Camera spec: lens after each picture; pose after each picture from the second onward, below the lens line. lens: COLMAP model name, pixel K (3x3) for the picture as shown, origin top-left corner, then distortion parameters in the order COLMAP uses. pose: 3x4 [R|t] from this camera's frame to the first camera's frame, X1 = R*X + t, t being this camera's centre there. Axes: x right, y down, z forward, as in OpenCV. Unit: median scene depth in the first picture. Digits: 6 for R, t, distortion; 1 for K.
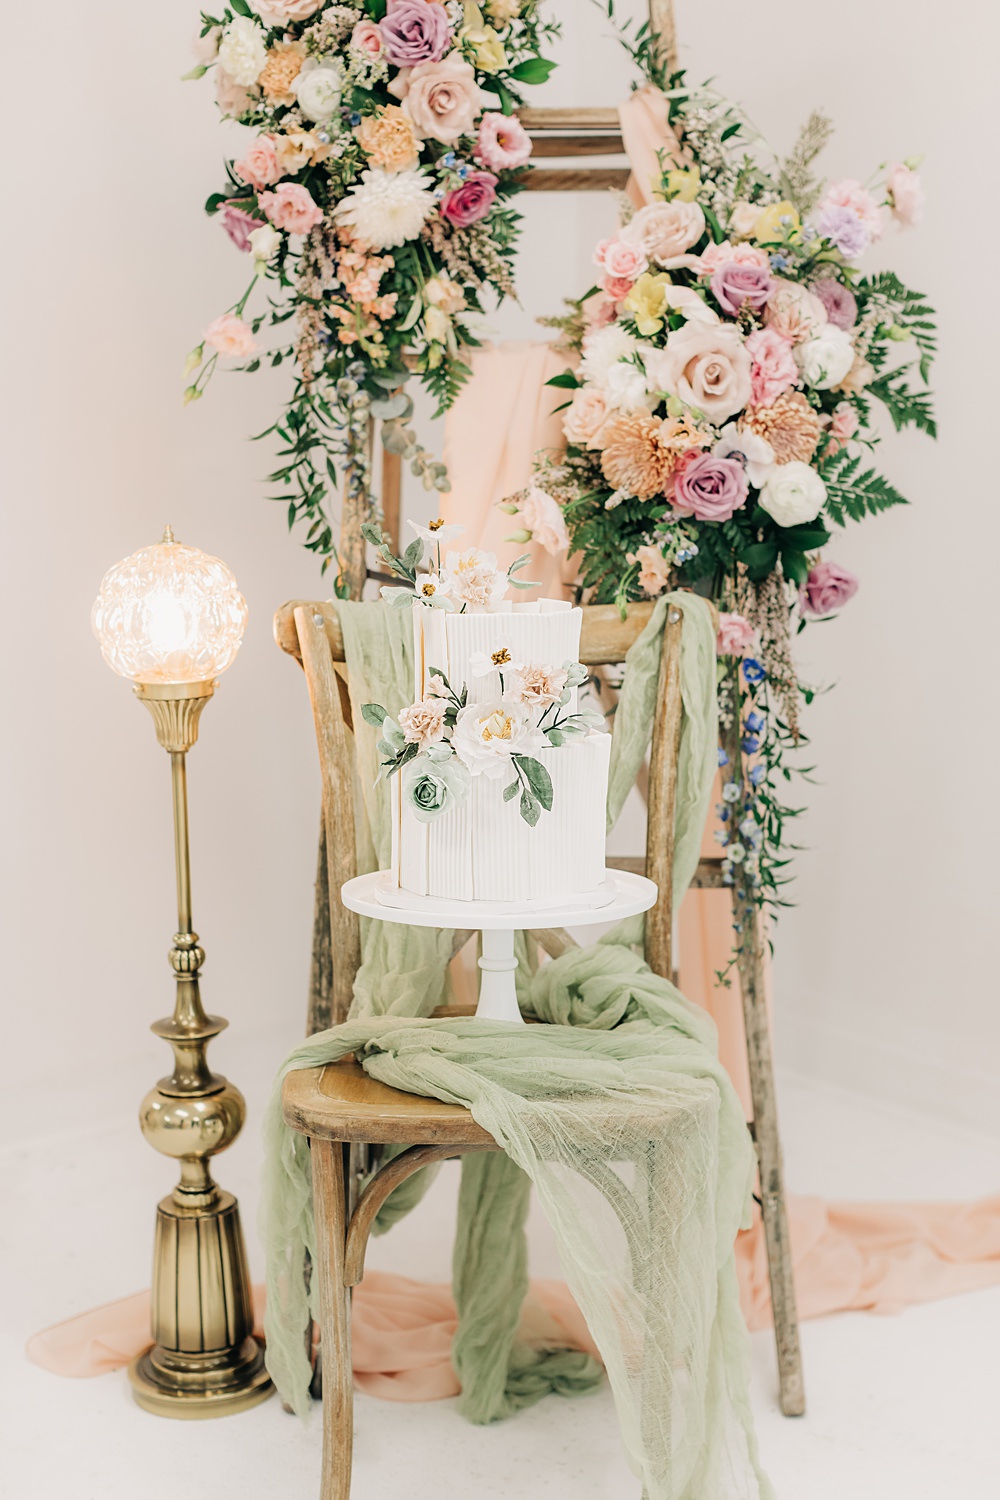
lens RADIAL K [[1948.1, 0, 499.7], [0, 1948.1, 772.7], [0, 0, 1]] dist [0.090798, 0.007718]
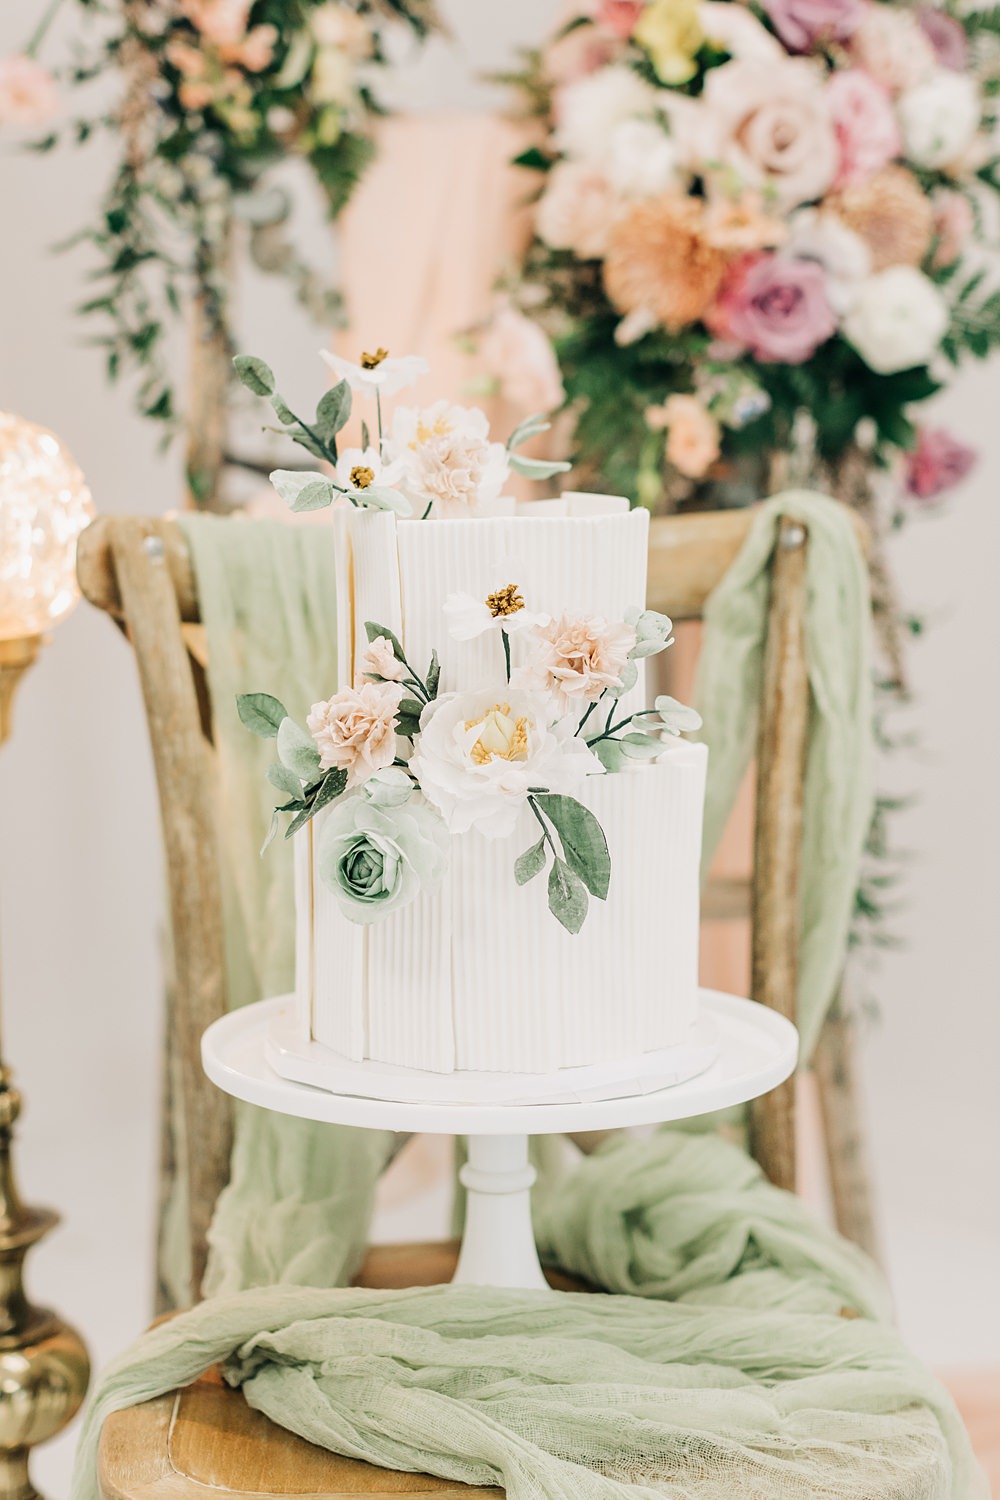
lens RADIAL K [[2713.5, 0, 499.0], [0, 2713.5, 641.8], [0, 0, 1]] dist [-0.012563, -0.054465]
pose [[0.999365, -0.012349, 0.033436, -0.012410], [0.013472, 0.999346, -0.033553, -0.012103], [-0.033000, 0.033982, 0.998877, 0.137460]]
